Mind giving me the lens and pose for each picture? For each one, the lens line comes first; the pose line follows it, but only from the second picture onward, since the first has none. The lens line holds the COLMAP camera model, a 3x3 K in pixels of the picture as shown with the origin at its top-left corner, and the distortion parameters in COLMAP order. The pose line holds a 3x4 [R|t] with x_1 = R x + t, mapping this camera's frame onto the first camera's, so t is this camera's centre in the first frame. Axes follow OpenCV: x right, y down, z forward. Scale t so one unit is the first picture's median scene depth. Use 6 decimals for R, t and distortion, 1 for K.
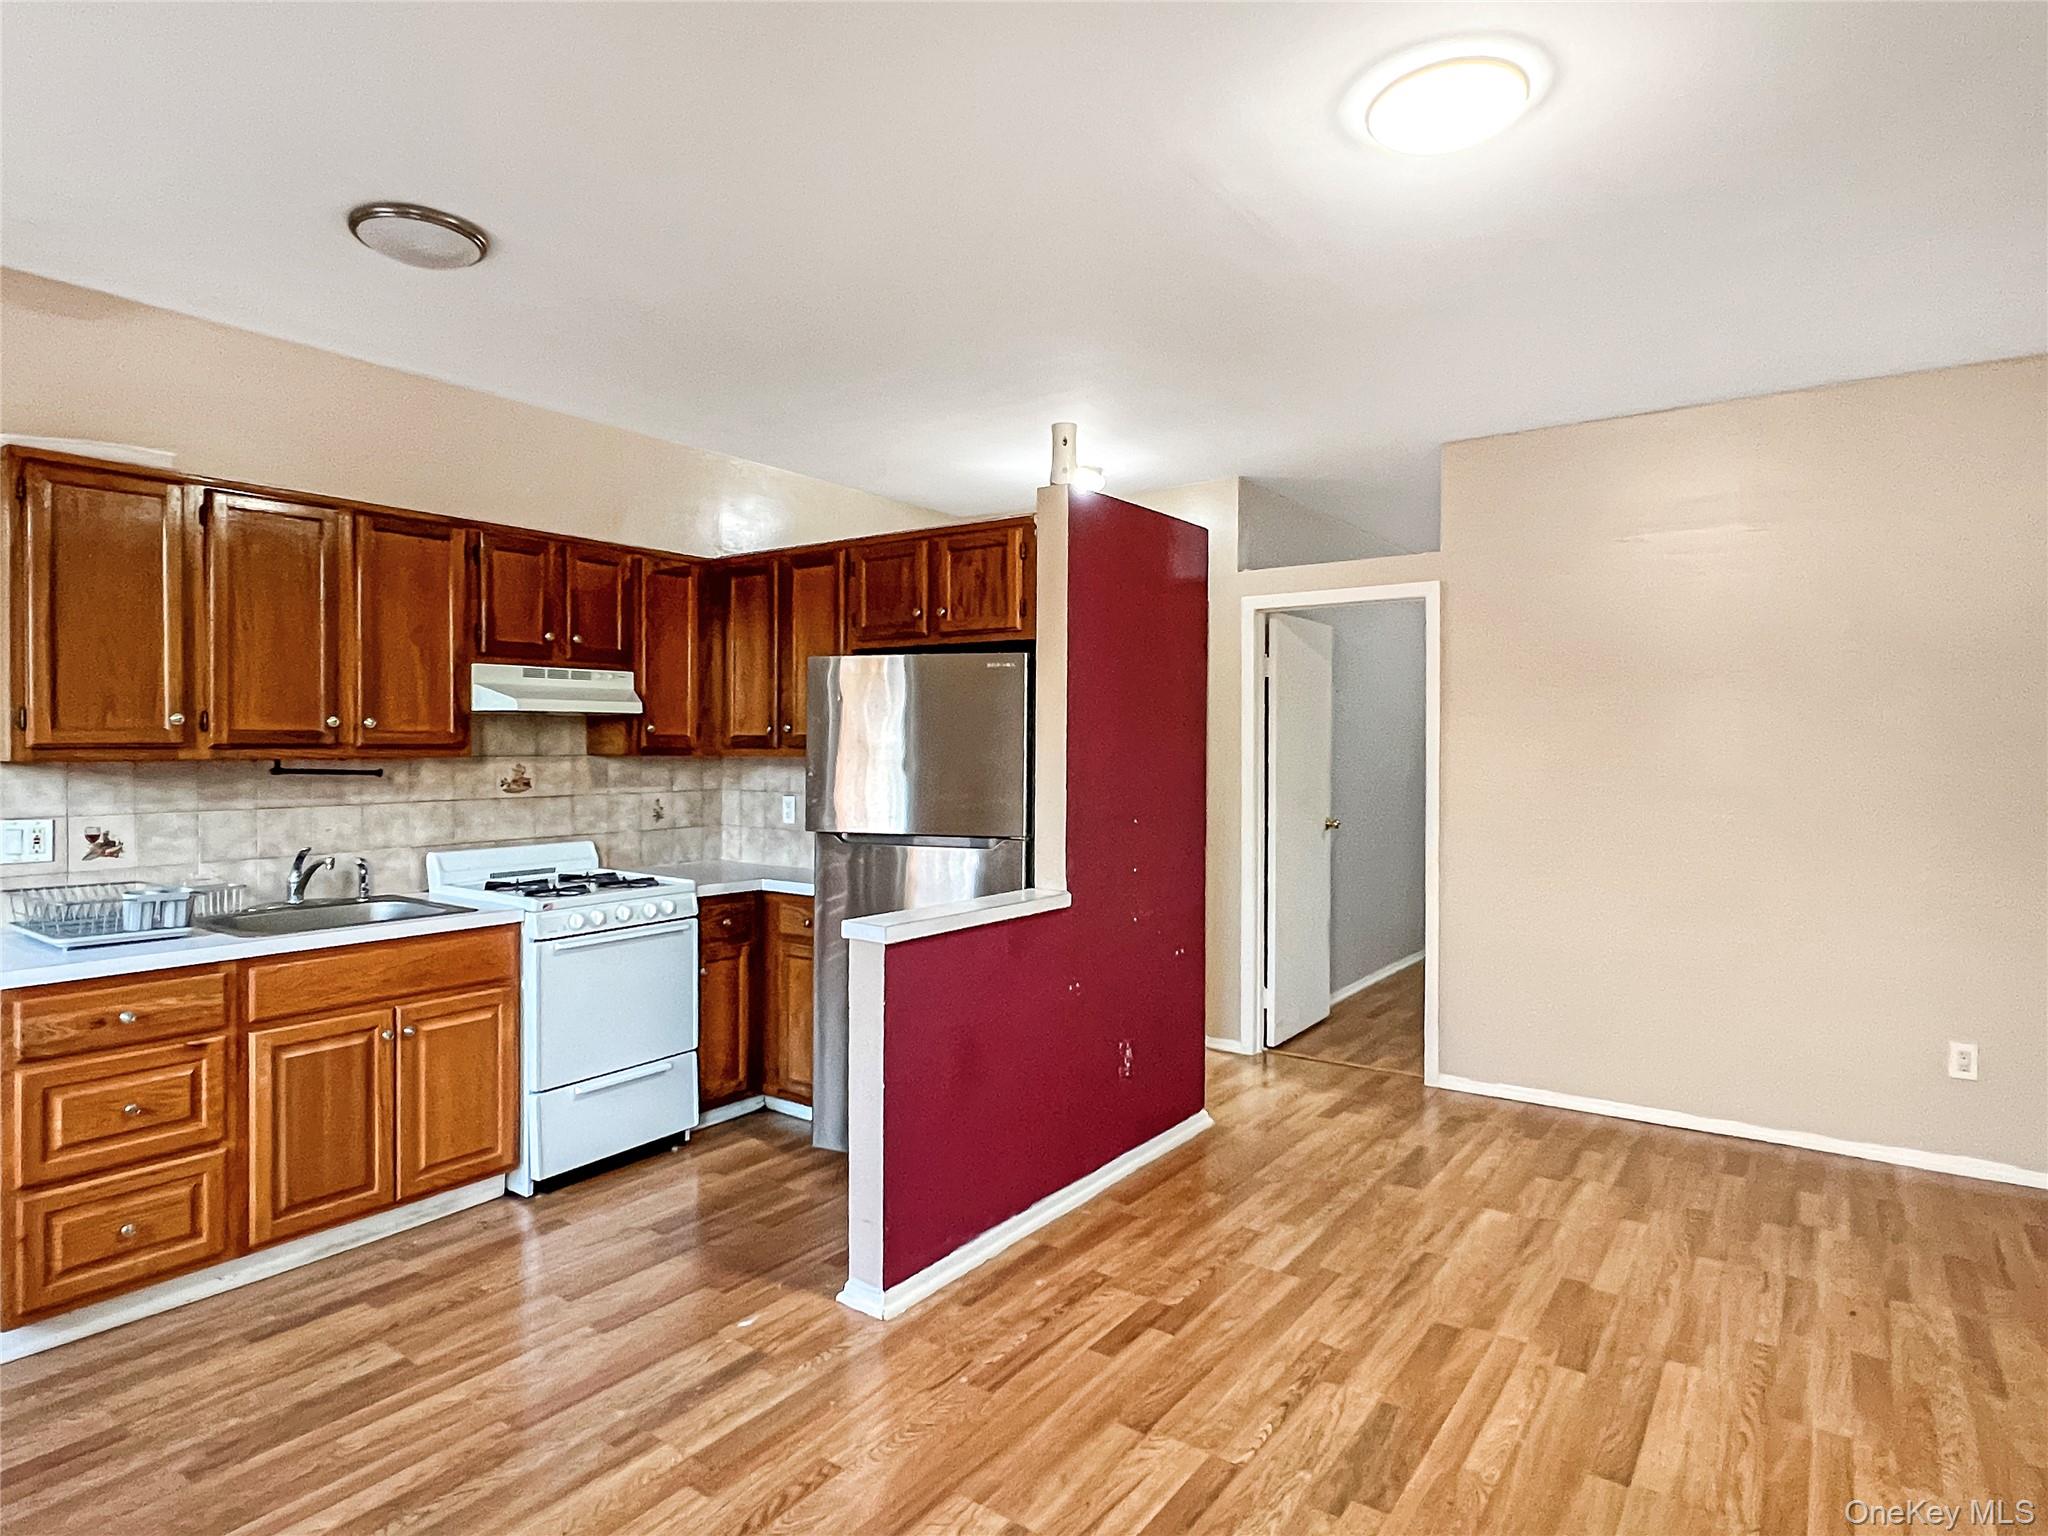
lens RADIAL K [[1108.5, 0, 1024.4], [0, 1108.5, 761.6], [0, 0, 1]] dist [0.001045, 0.000747]
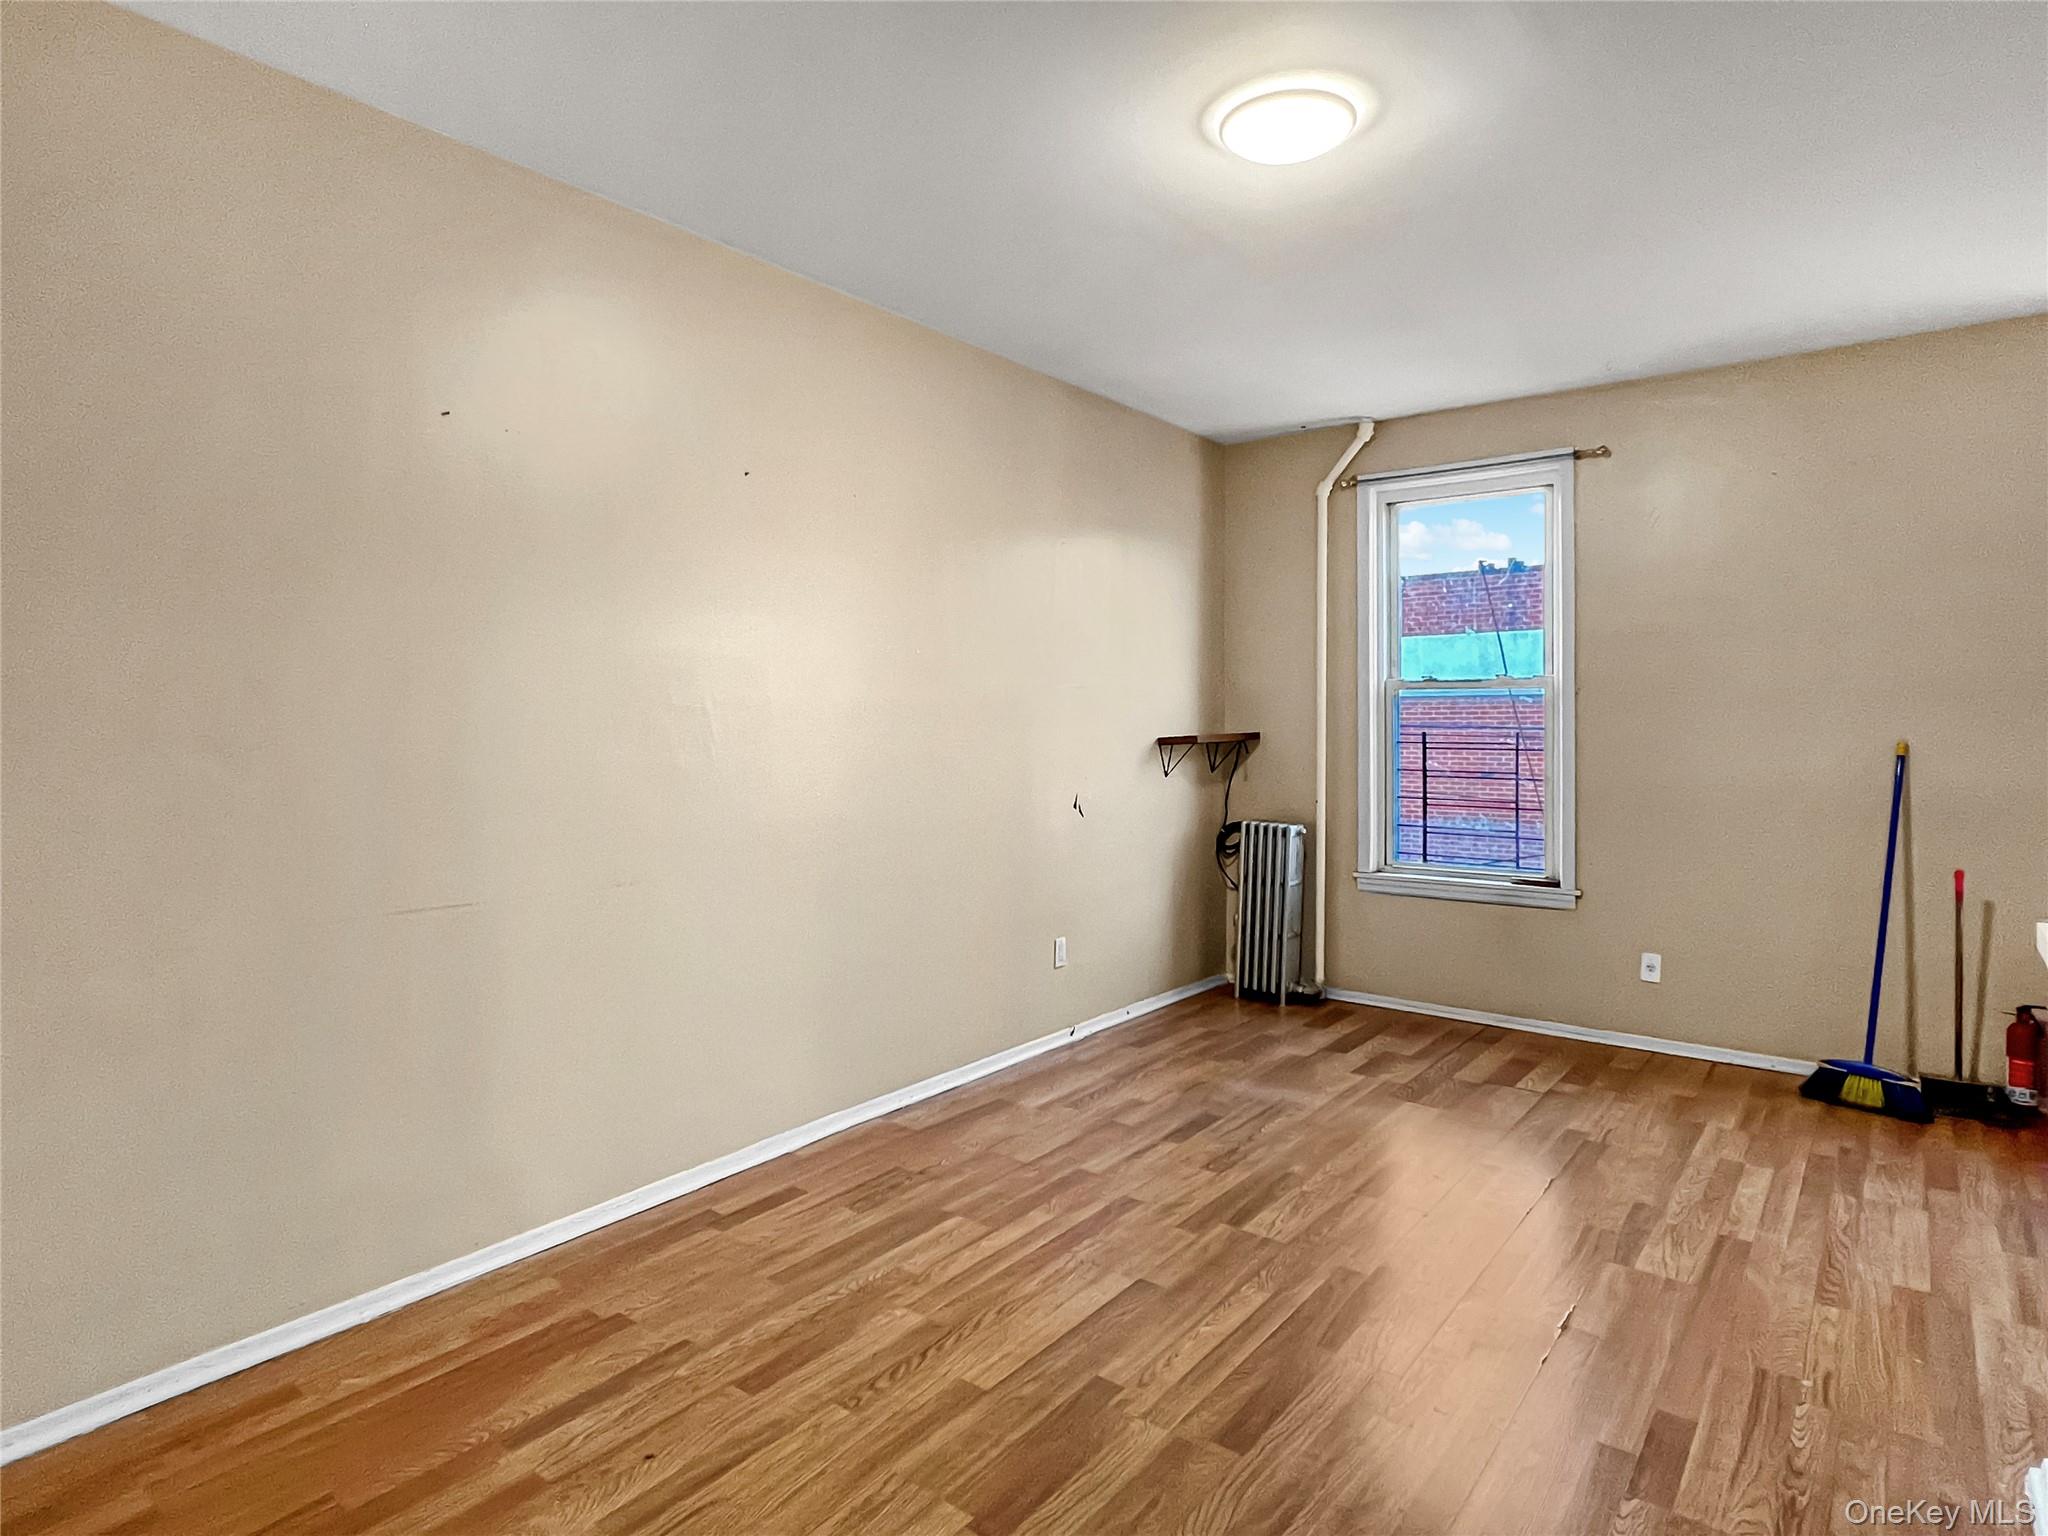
lens RADIAL K [[1108.5, 0, 1024.2], [0, 1108.5, 768.3], [0, 0, 1]] dist [0.001045, 0.000747]
pose [[-0.999326, -0.002257, 0.036647, 0.537212], [0.000061, 0.998006, 0.063122, 0.011034], [-0.036717, 0.063081, -0.997333, 1.872529]]
